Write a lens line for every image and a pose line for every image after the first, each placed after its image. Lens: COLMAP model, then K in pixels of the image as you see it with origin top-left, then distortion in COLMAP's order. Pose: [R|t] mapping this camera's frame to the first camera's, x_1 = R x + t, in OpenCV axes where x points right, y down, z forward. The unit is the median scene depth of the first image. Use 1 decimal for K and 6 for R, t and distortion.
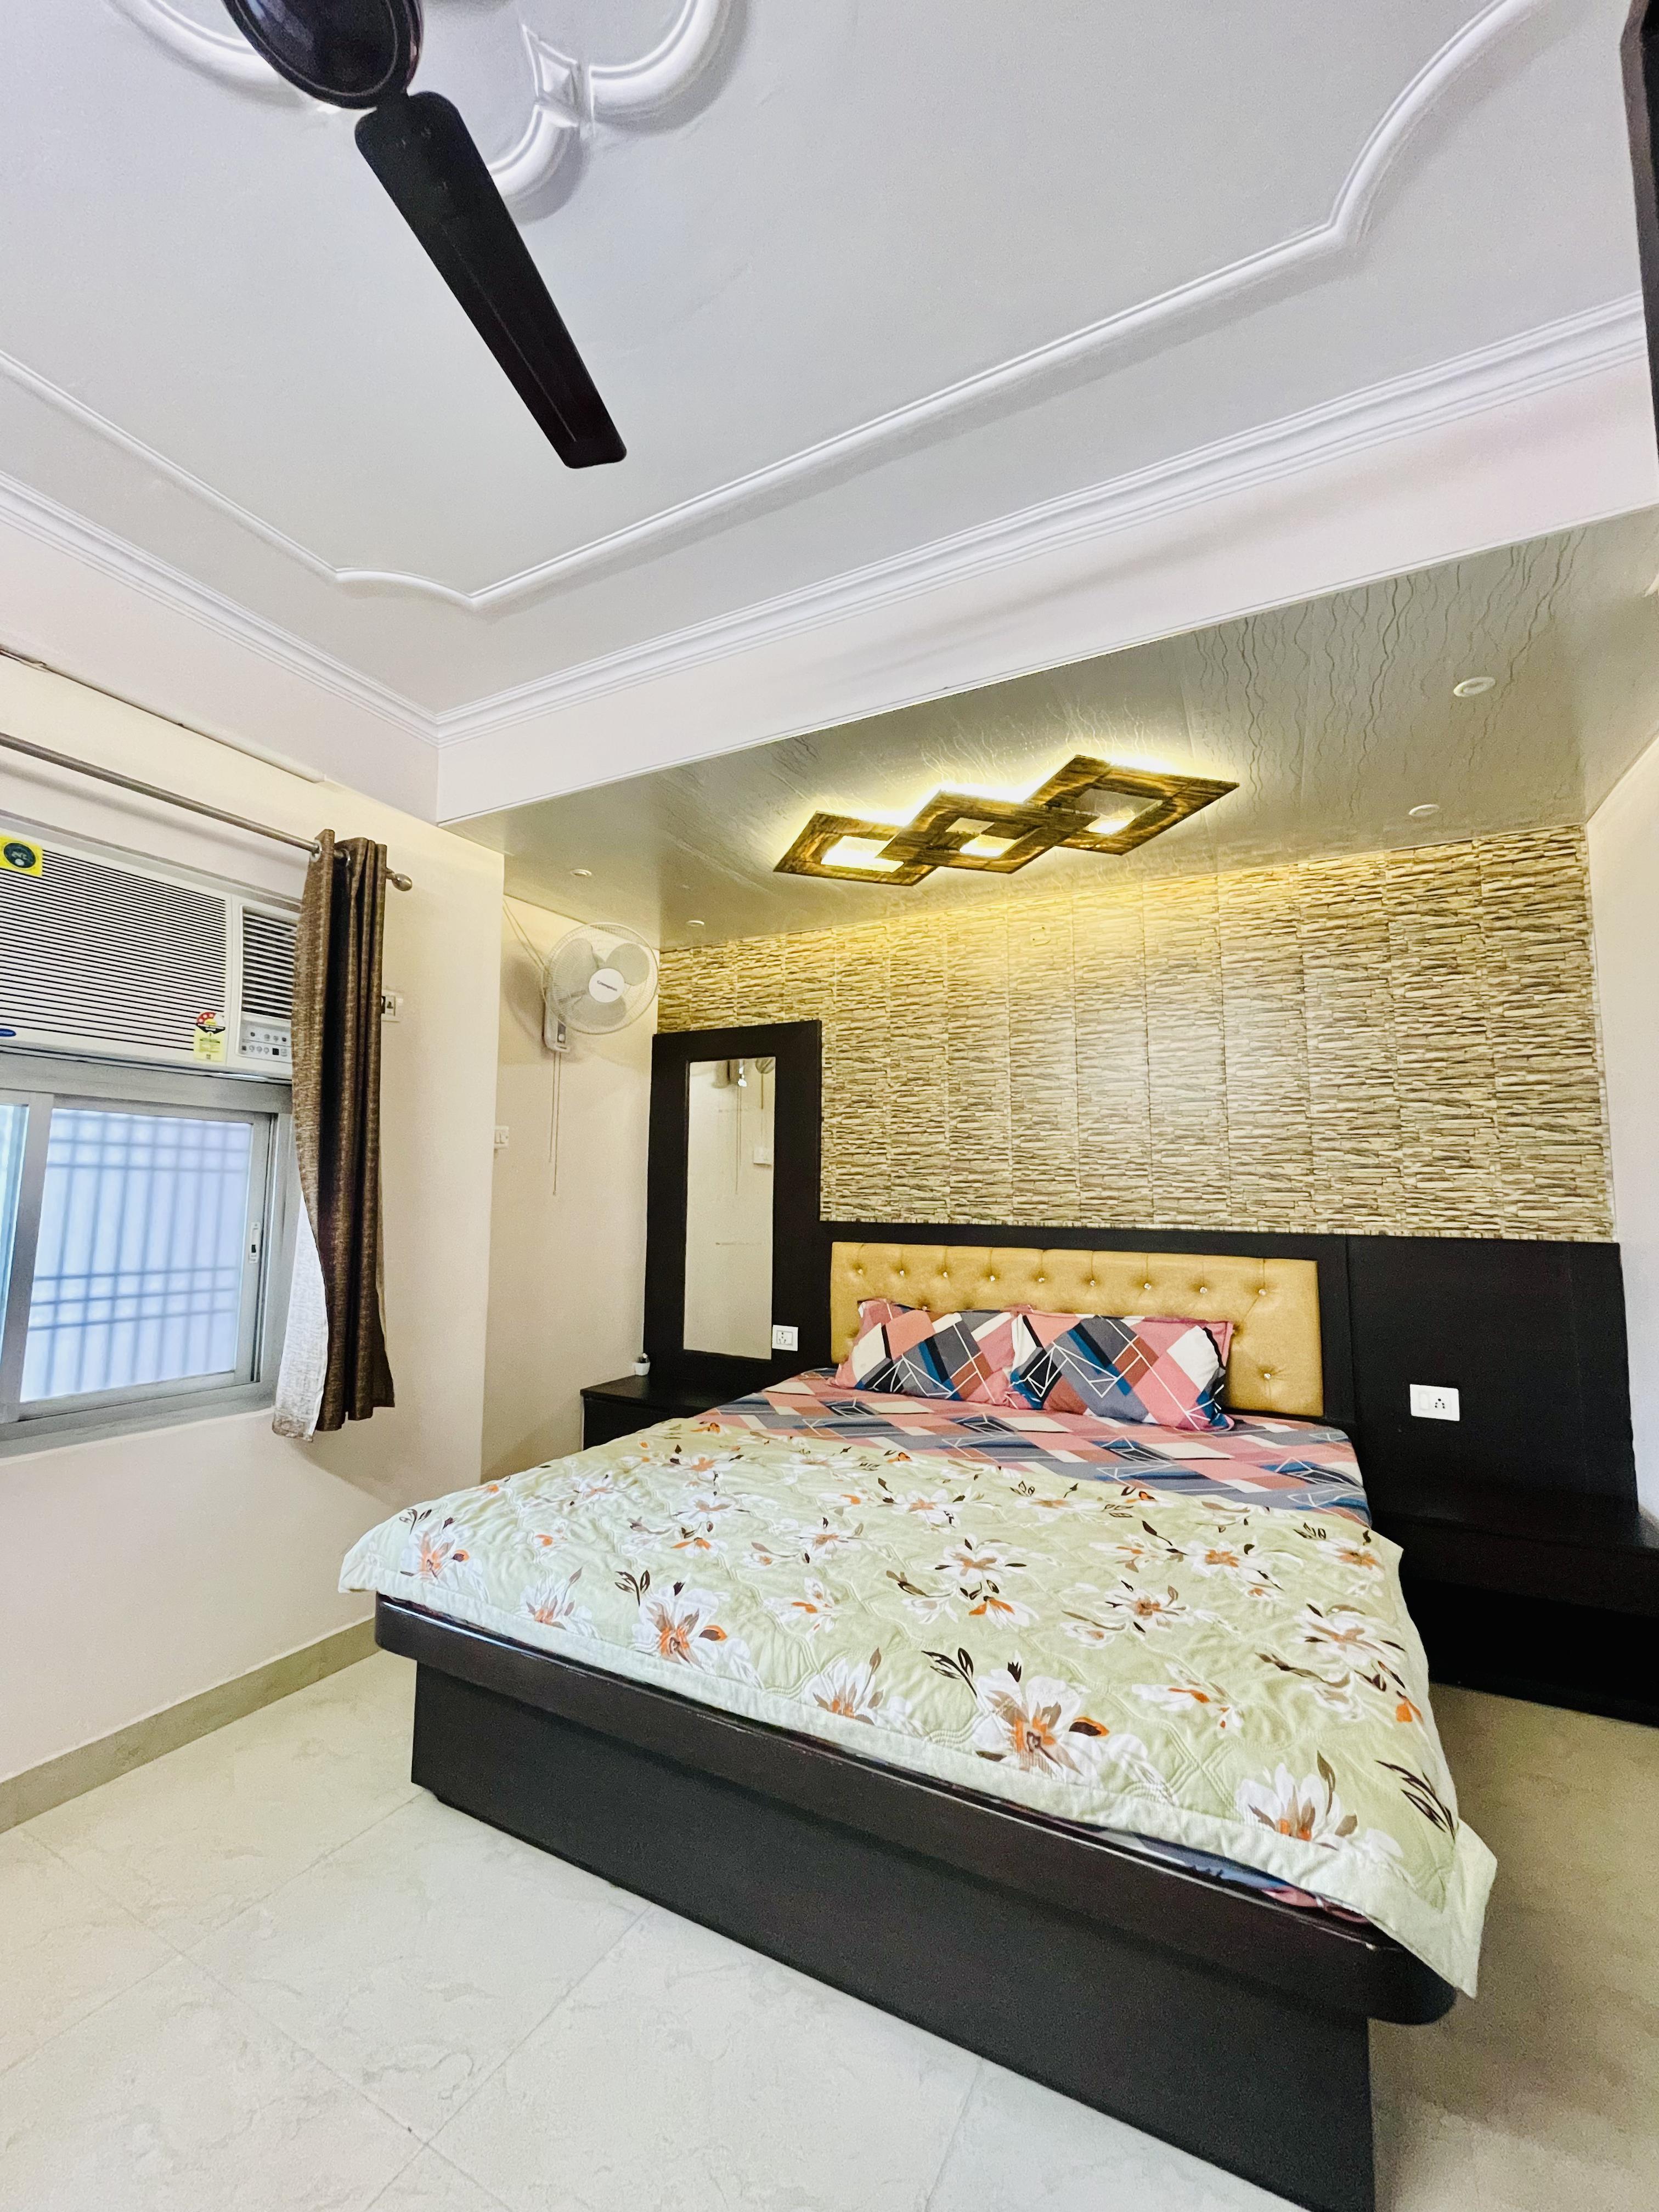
lens RADIAL K [[897.4, 0, 829.5], [0, 897.4, 1106.0], [0, 0, 1]] dist [-0.002225, -0.000243]
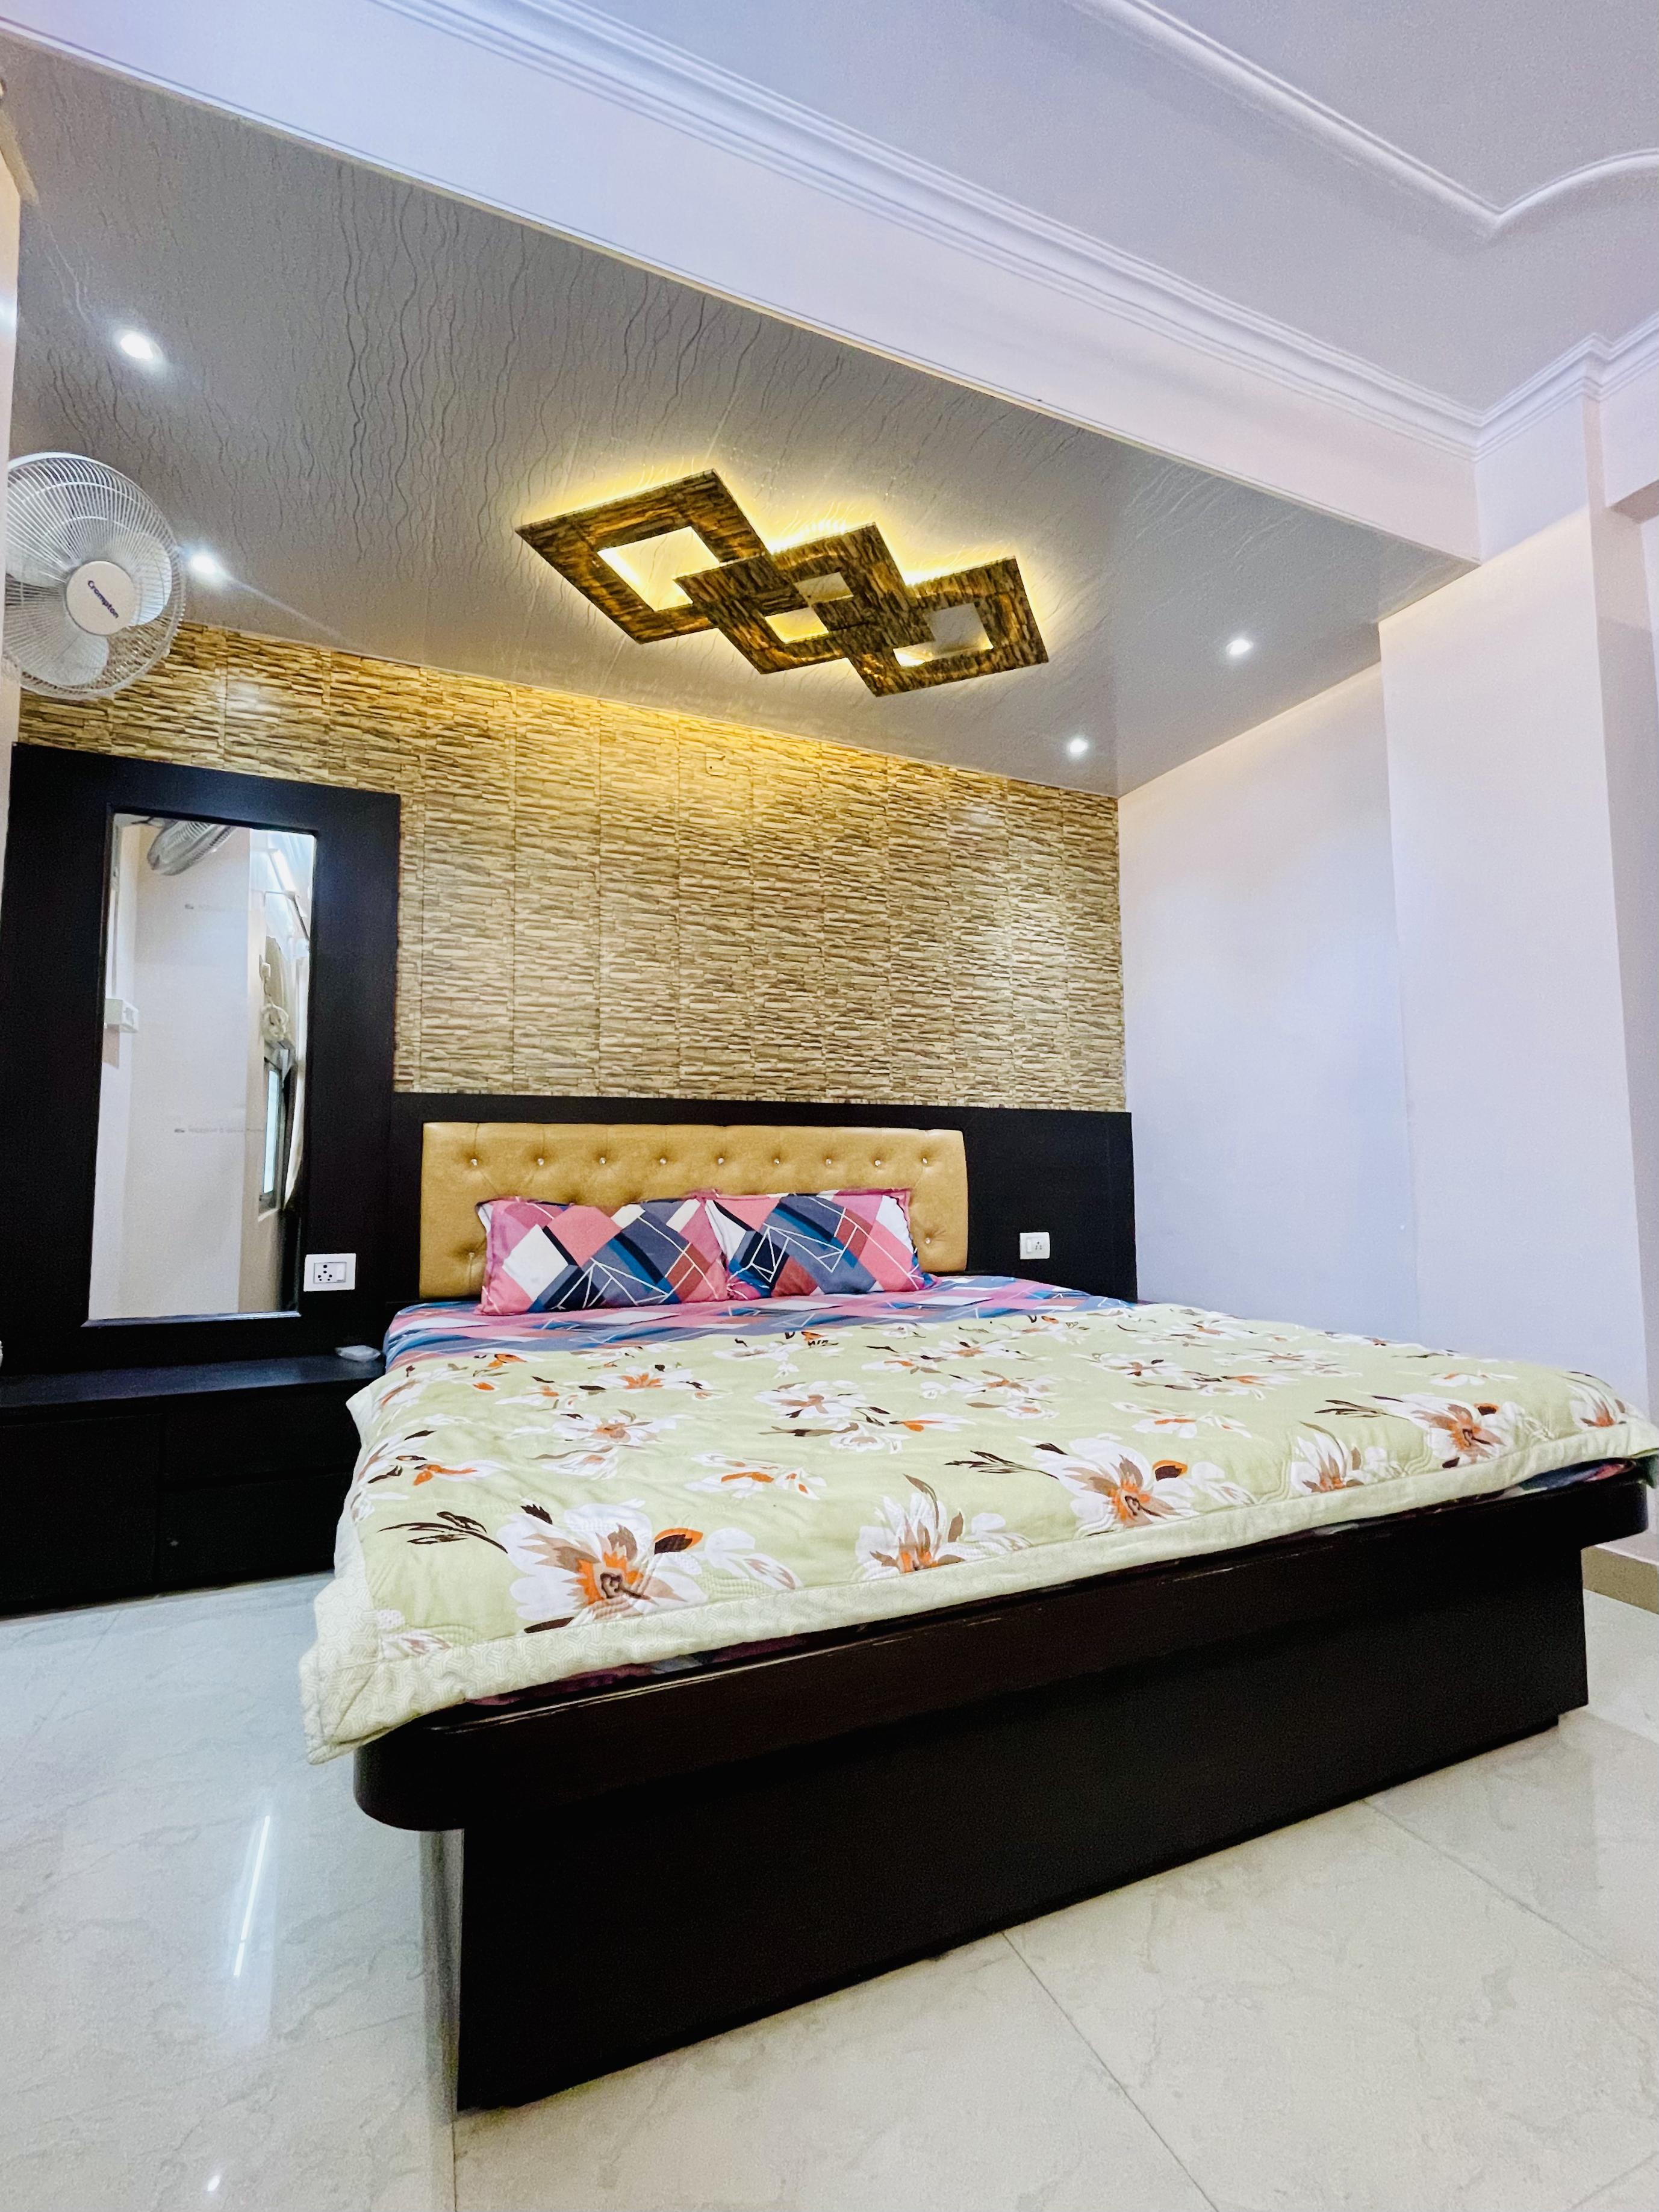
lens RADIAL K [[983.2, 0, 829.5], [0, 983.2, 1106.0], [0, 0, 1]] dist [-0.001096, -0.000211]
pose [[0.630077, 0.043158, 0.775332, -0.465577], [-0.060595, 0.998142, -0.006318, 0.152231], [-0.774164, -0.043001, 0.631522, 0.351513]]
